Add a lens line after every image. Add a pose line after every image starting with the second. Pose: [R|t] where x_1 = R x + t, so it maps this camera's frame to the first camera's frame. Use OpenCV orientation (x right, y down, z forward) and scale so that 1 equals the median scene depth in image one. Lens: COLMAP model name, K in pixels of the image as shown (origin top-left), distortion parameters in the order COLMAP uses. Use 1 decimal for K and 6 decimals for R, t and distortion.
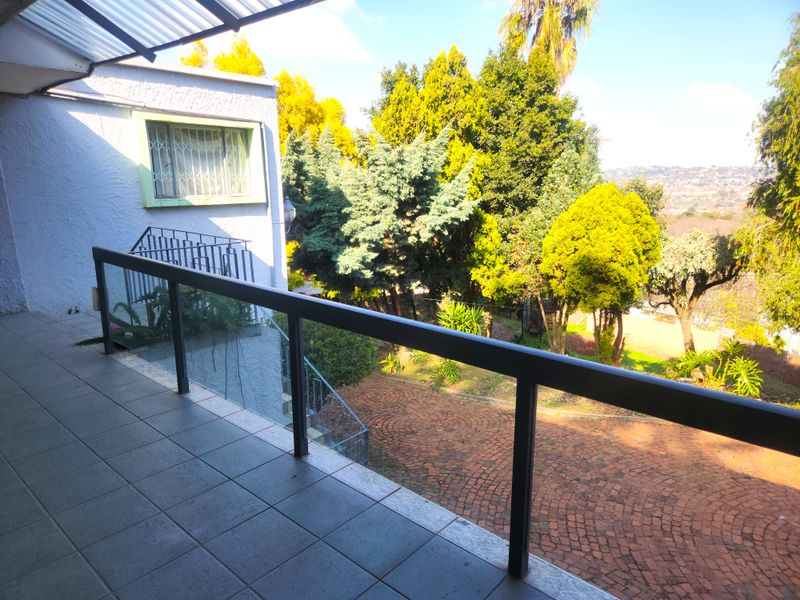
lens RADIAL K [[531.7, 0, 397.0], [0, 531.7, 308.4], [0, 0, 1]] dist [0.059340, -0.003749]
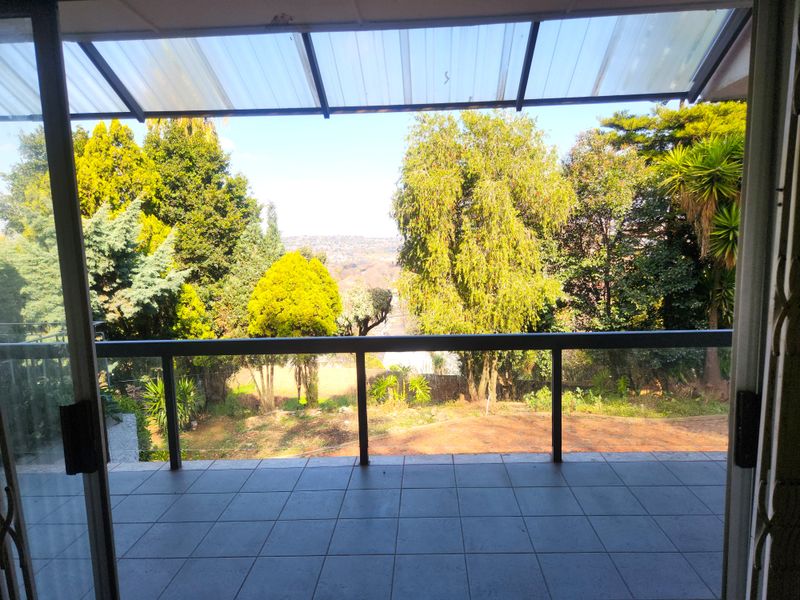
lens RADIAL K [[531.7, 0, 397.0], [0, 531.7, 308.4], [0, 0, 1]] dist [0.059340, -0.003749]
pose [[0.772285, -0.101194, 0.627165, -0.176326], [0.179139, 0.981858, -0.062166, 0.001953], [-0.609496, 0.160360, 0.776402, -0.016887]]
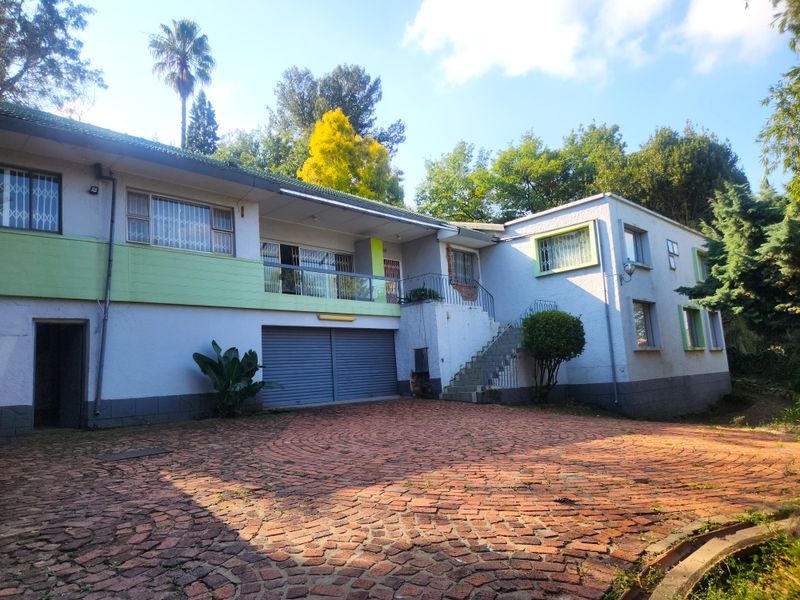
lens RADIAL K [[531.7, 0, 397.0], [0, 531.7, 308.4], [0, 0, 1]] dist [0.059340, -0.003749]
pose [[-0.061238, -0.124822, -0.990288, 0.982523], [-0.178847, 0.977465, -0.112146, 0.161986], [0.981969, 0.170242, -0.082182, 0.376251]]
